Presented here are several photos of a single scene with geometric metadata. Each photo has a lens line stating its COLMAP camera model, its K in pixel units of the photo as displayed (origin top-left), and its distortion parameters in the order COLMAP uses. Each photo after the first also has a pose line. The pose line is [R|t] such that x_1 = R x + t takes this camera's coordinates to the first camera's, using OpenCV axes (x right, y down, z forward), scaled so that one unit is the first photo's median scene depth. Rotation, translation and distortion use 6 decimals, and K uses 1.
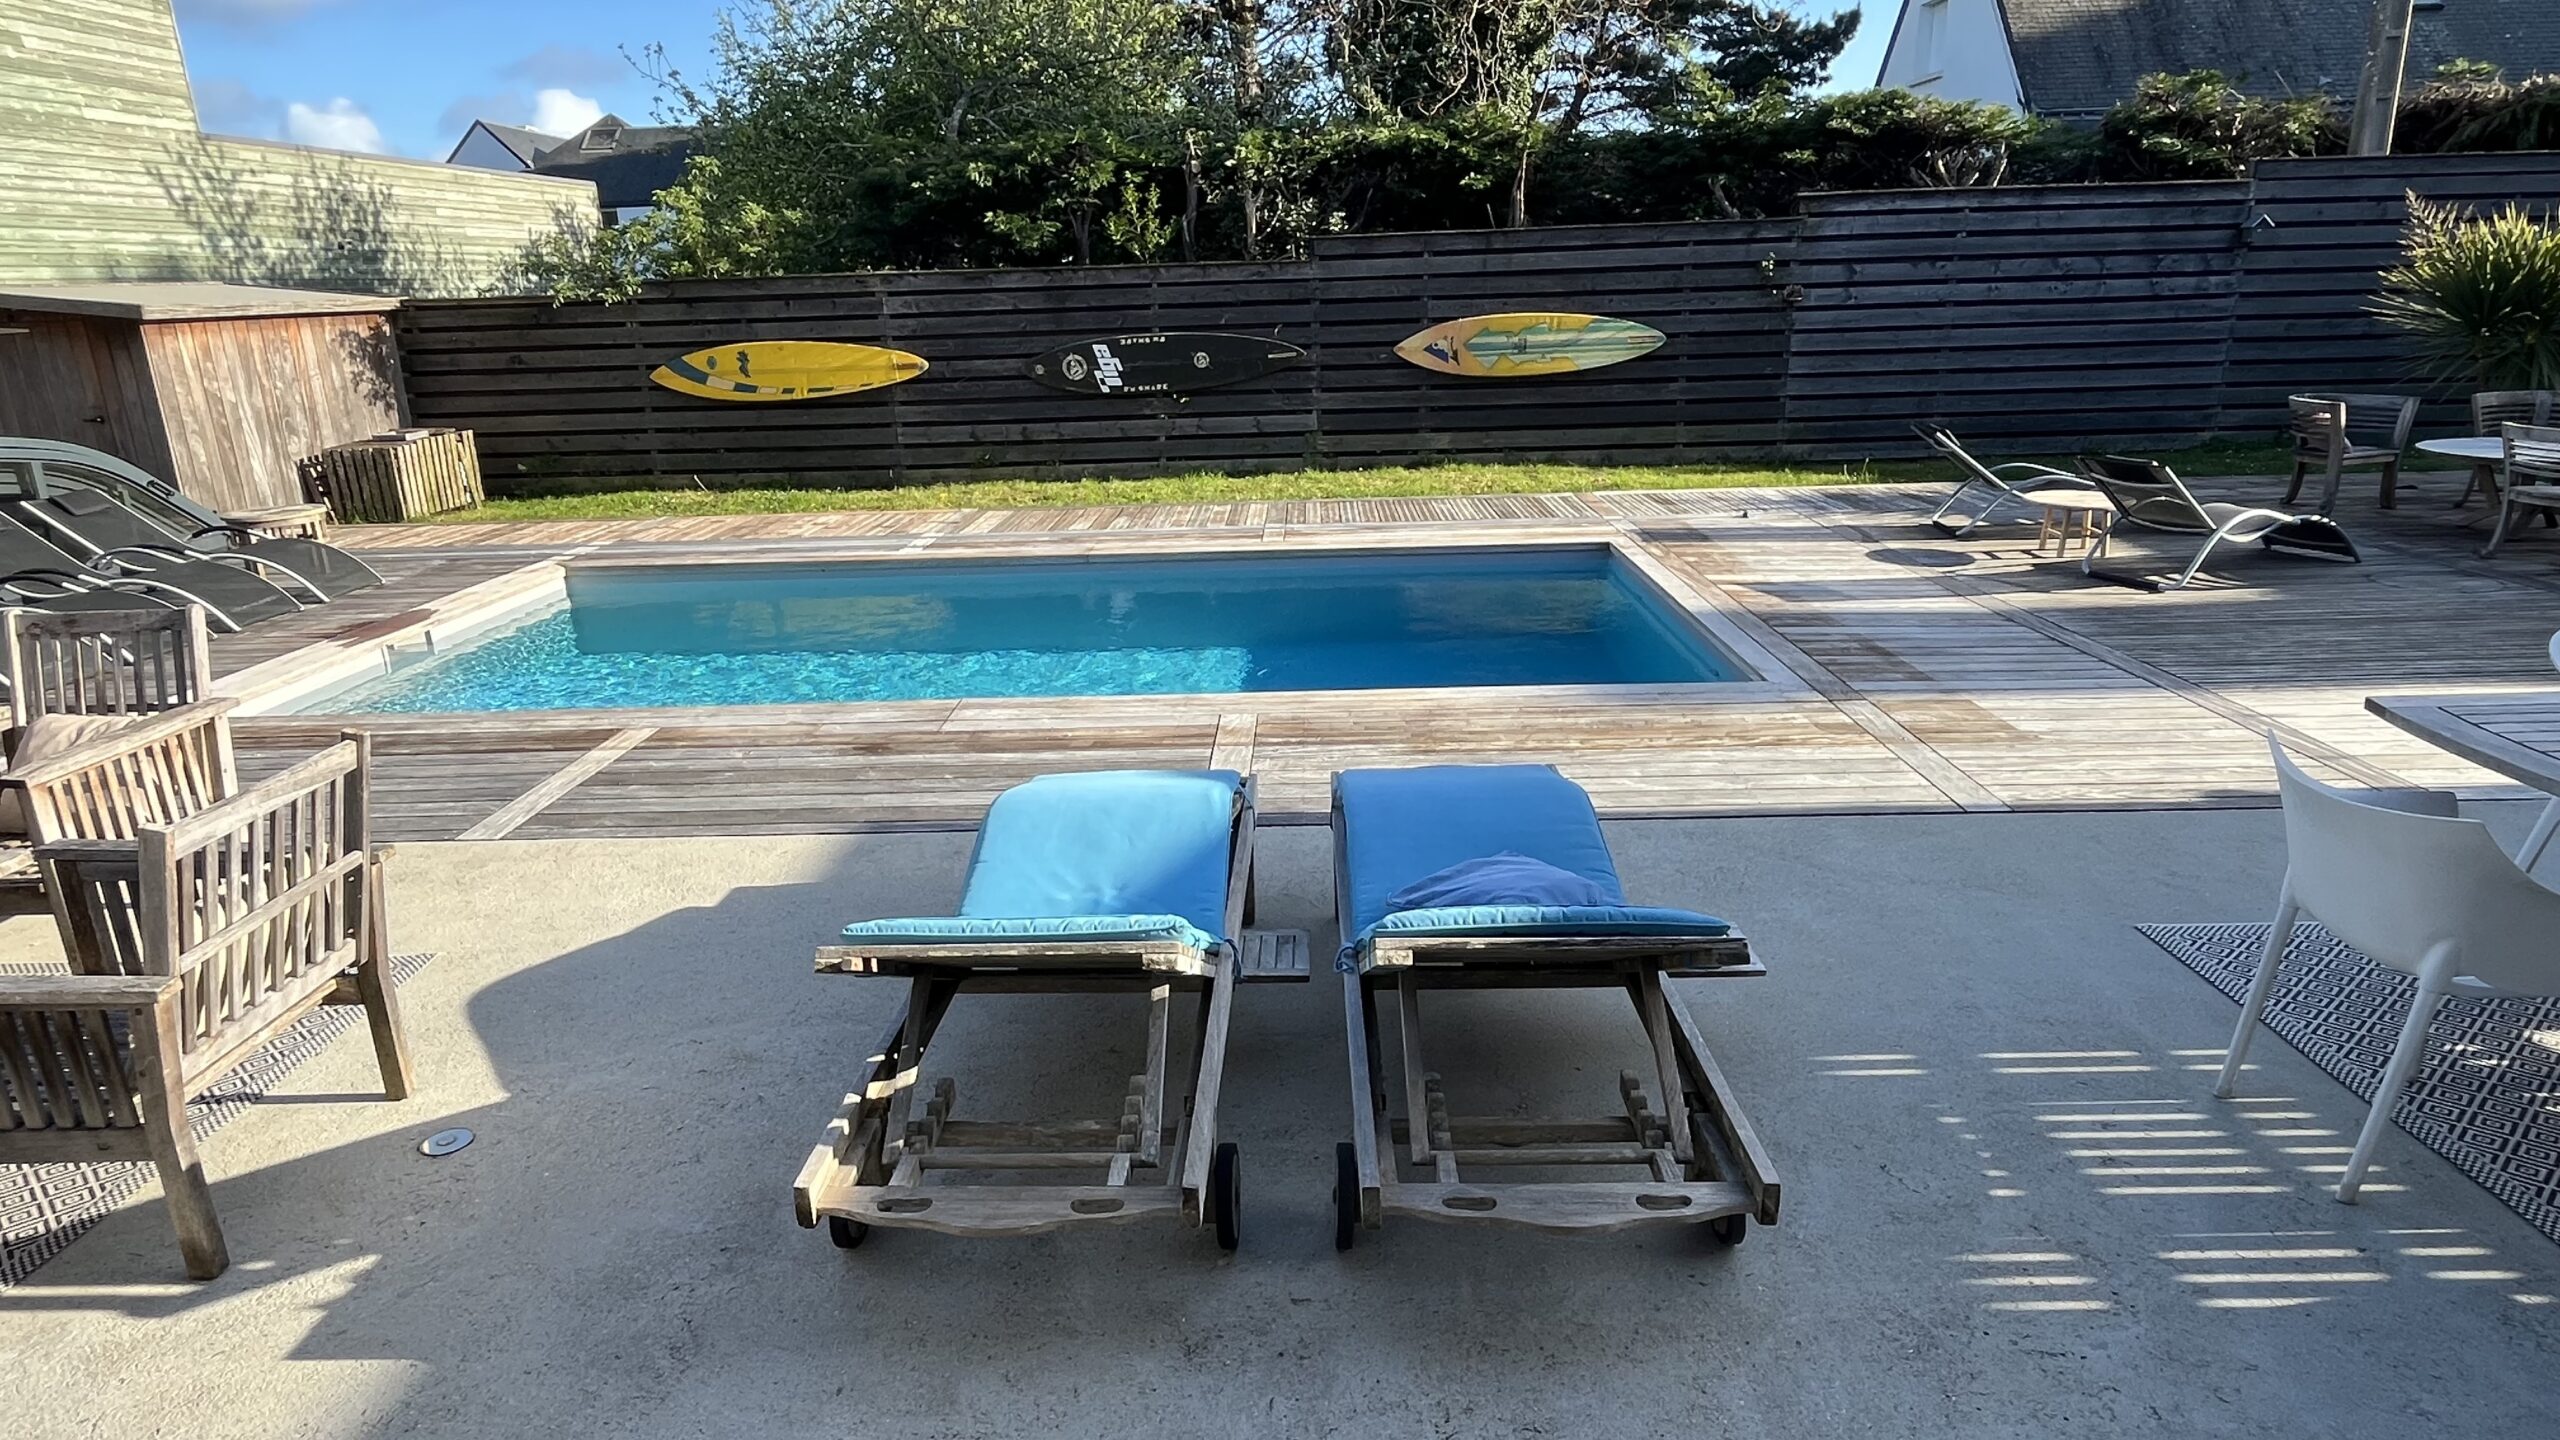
lens RADIAL K [[1453.5, 0, 1272.5], [0, 1453.5, 713.4], [0, 0, 1]] dist [-0.009275, 0.005205]
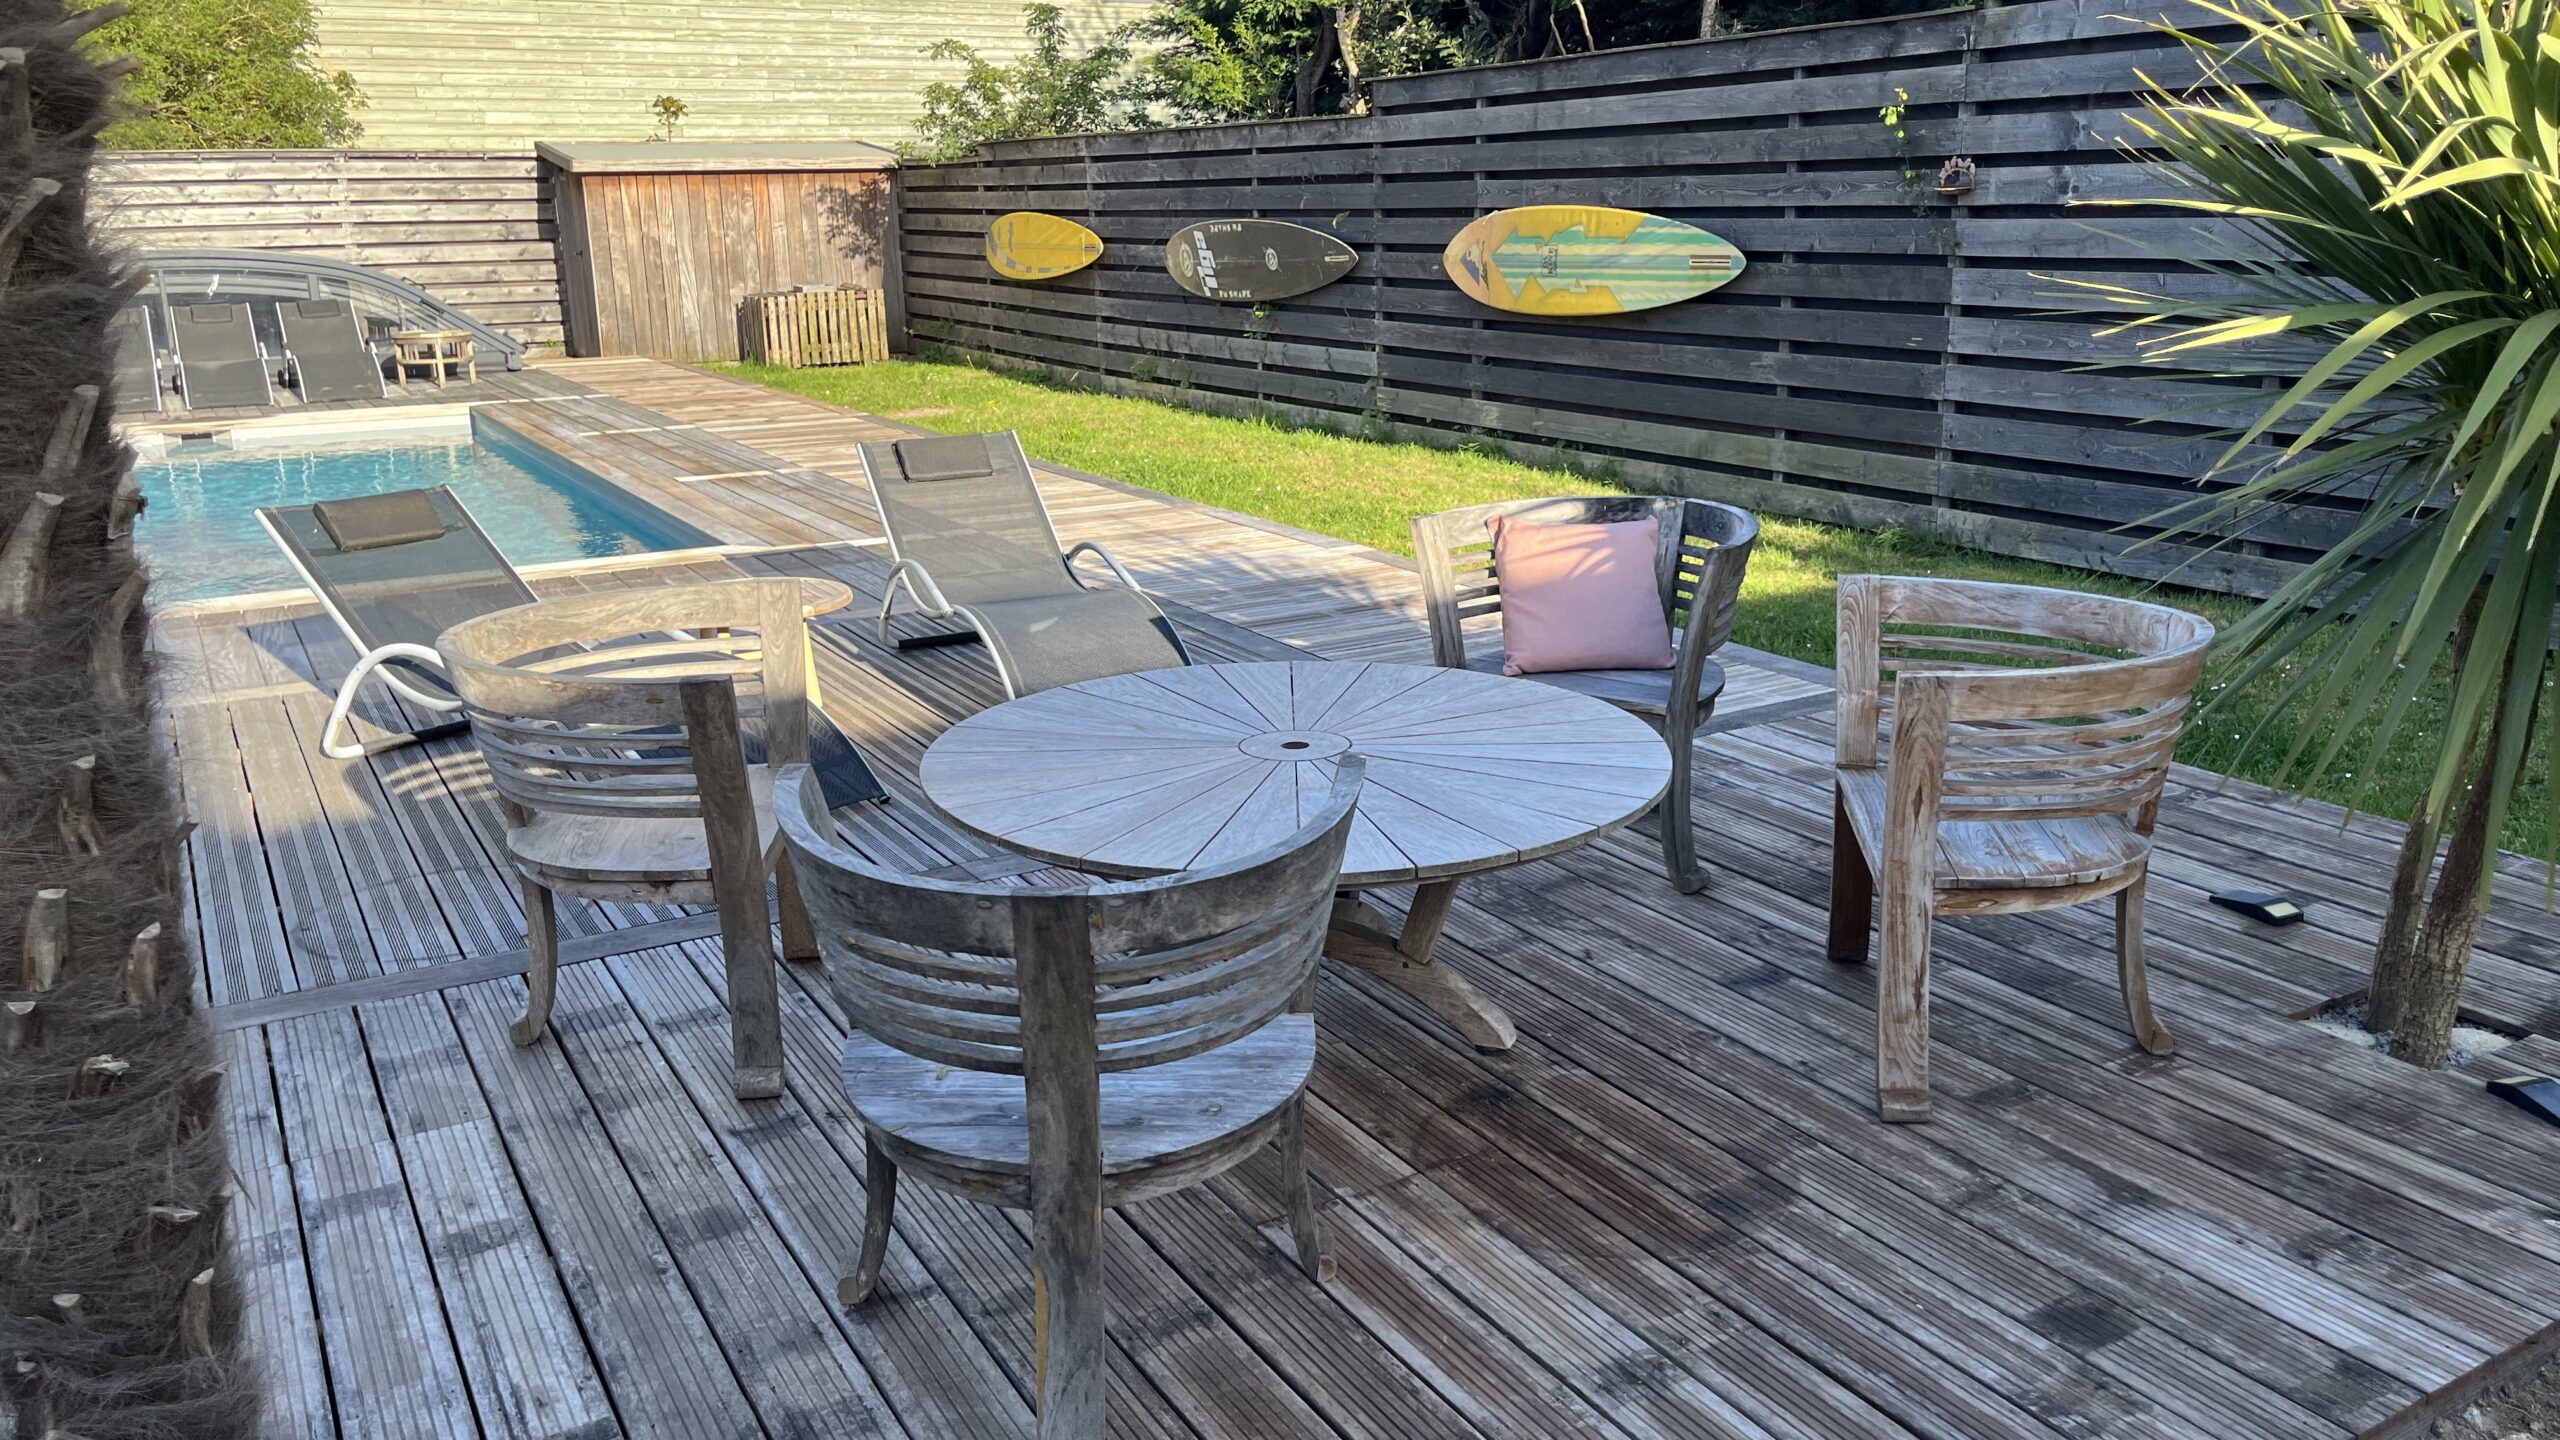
lens RADIAL K [[1962.8, 0, 1275.5], [0, 1962.8, 682.5], [0, 0, 1]] dist [0.052677, -0.035784]
pose [[0.524057, 0.228261, -0.820525, 0.774914], [-0.243097, 0.963427, 0.112753, -0.153281], [0.816252, 0.140378, 0.560380, 0.496255]]
